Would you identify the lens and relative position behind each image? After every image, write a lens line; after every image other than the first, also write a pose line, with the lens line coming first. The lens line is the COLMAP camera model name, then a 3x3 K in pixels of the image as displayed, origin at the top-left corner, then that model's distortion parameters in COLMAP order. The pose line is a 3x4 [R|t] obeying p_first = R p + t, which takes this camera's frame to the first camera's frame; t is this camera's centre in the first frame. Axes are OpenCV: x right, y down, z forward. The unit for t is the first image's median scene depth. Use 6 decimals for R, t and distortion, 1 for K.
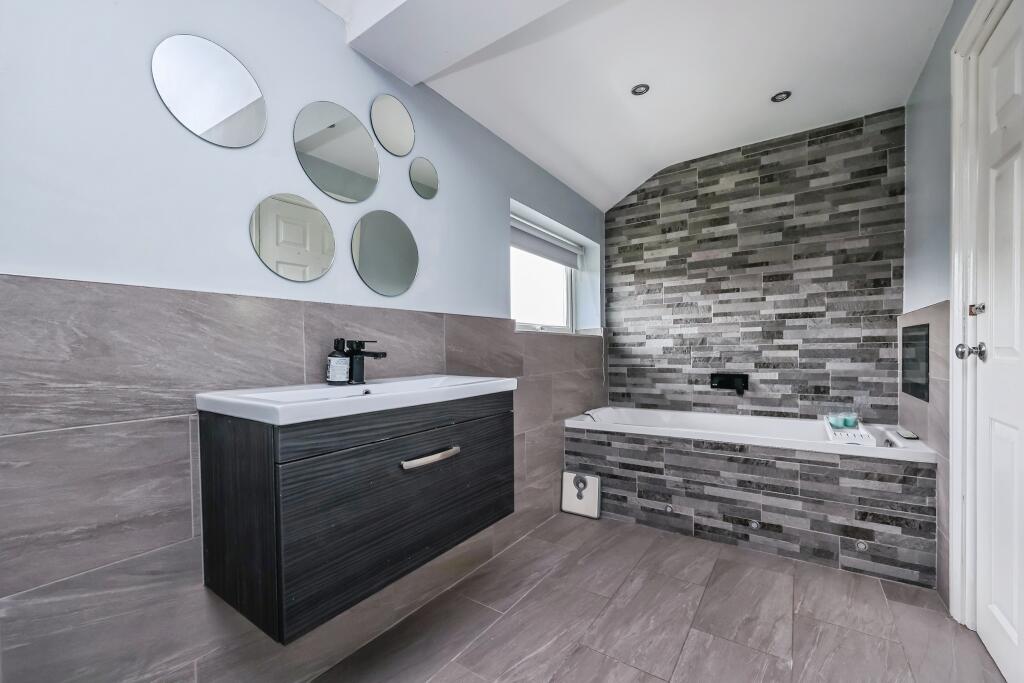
lens RADIAL K [[445.2, 0, 510.7], [0, 445.2, 347.5], [0, 0, 1]] dist [-0.000199, -0.000100]
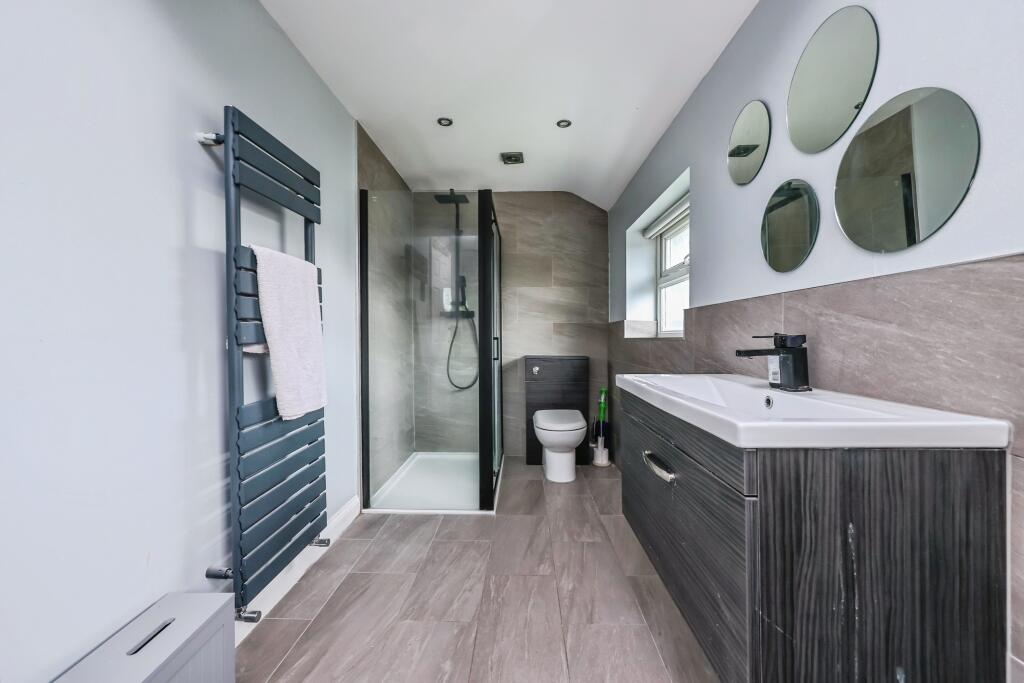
lens RADIAL K [[445.2, 0, 510.7], [0, 445.2, 347.5], [0, 0, 1]] dist [-0.000199, -0.000100]
pose [[-0.856629, 0.024876, -0.515333, 0.472998], [0.010545, 0.999473, 0.030716, -0.022190], [0.515825, 0.020878, -0.856440, 1.378602]]
